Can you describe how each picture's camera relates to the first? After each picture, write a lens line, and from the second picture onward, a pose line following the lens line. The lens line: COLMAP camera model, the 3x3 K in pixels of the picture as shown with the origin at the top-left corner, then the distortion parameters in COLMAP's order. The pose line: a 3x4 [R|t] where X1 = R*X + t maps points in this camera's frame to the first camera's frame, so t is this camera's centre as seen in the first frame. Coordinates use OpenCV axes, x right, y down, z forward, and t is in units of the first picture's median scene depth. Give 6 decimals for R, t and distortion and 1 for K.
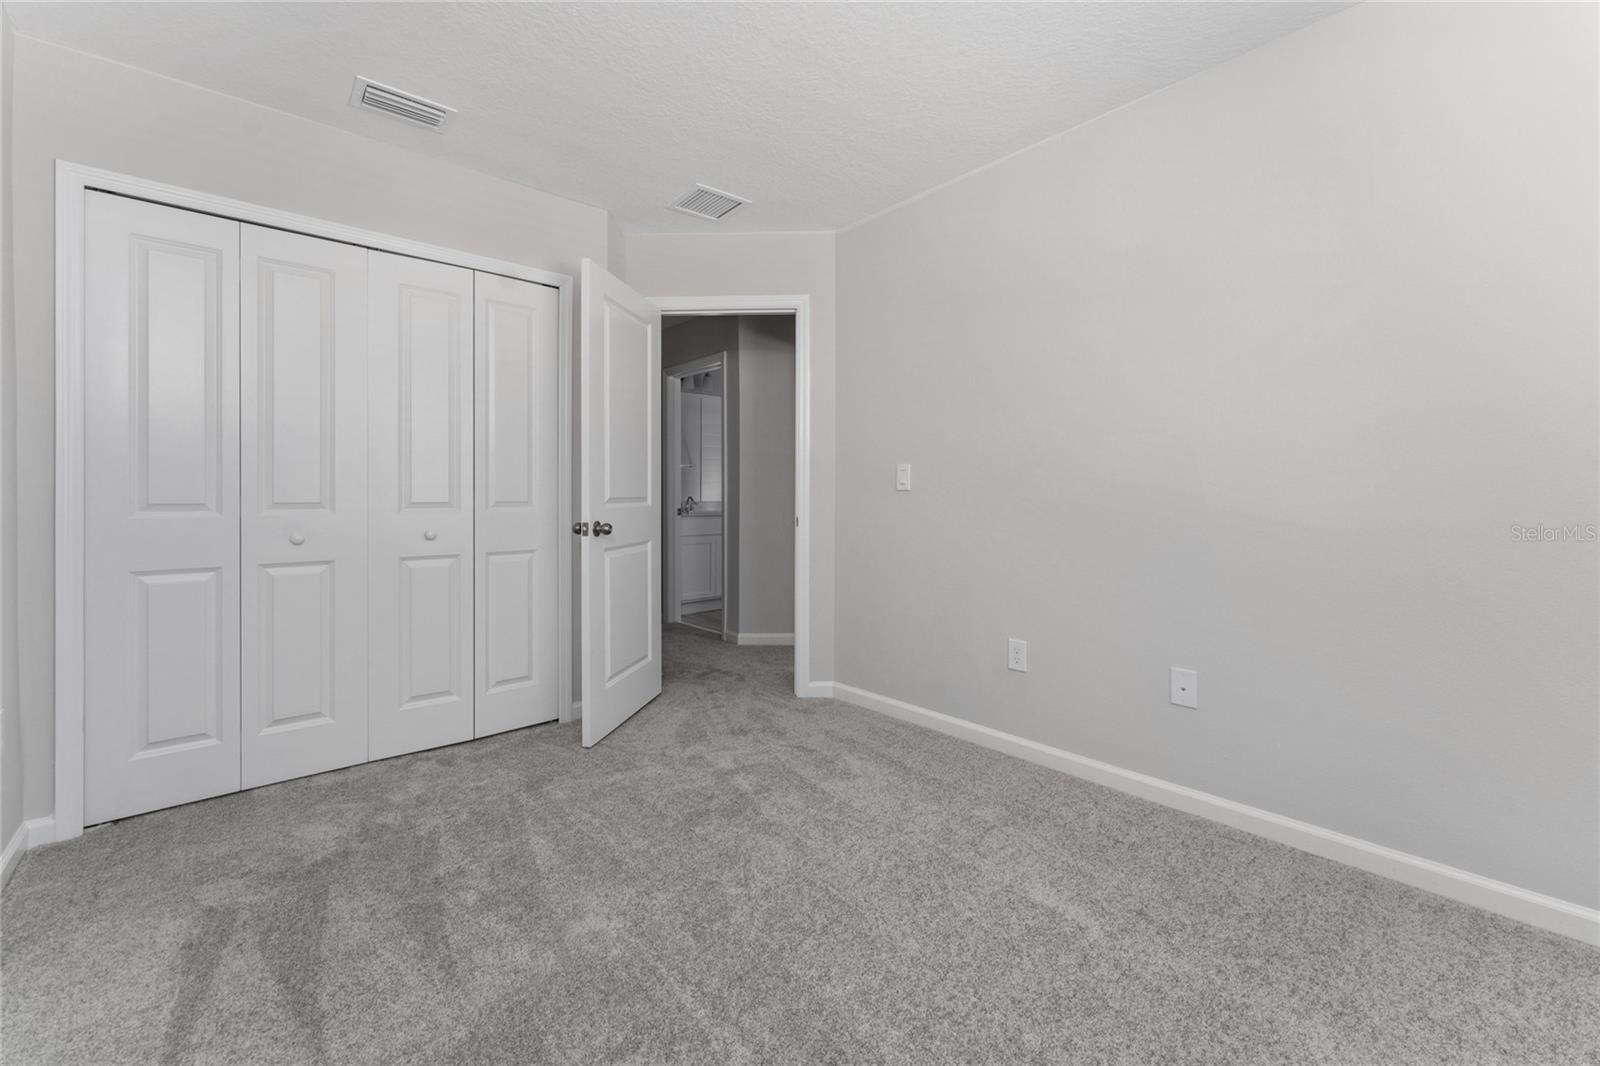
lens RADIAL K [[644.0, 0, 830.5], [0, 644.0, 503.4], [0, 0, 1]] dist [0.004019, -0.000205]
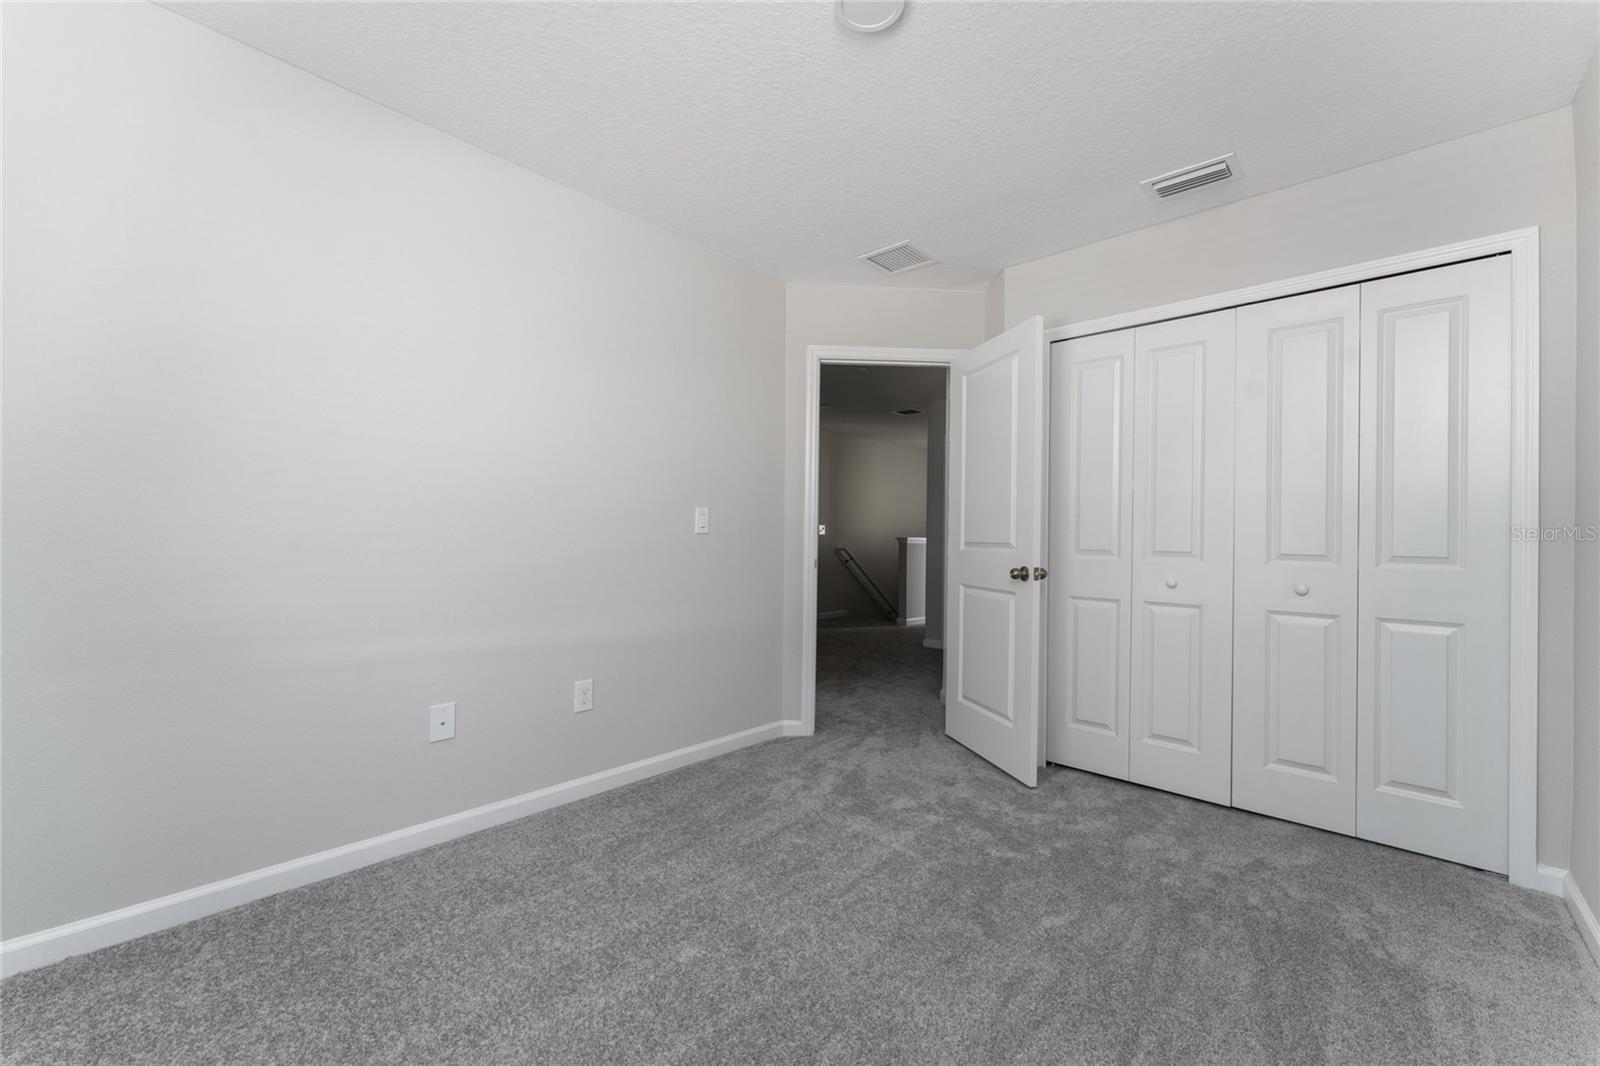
lens RADIAL K [[644.0, 0, 798.9], [0, 644.0, 529.3], [0, 0, 1]] dist [0.004019, -0.000205]
pose [[0.110561, -0.013840, -0.993773, 0.224317], [-0.027744, 0.999470, -0.017006, -0.002188], [0.993482, 0.029451, 0.110118, 0.183566]]
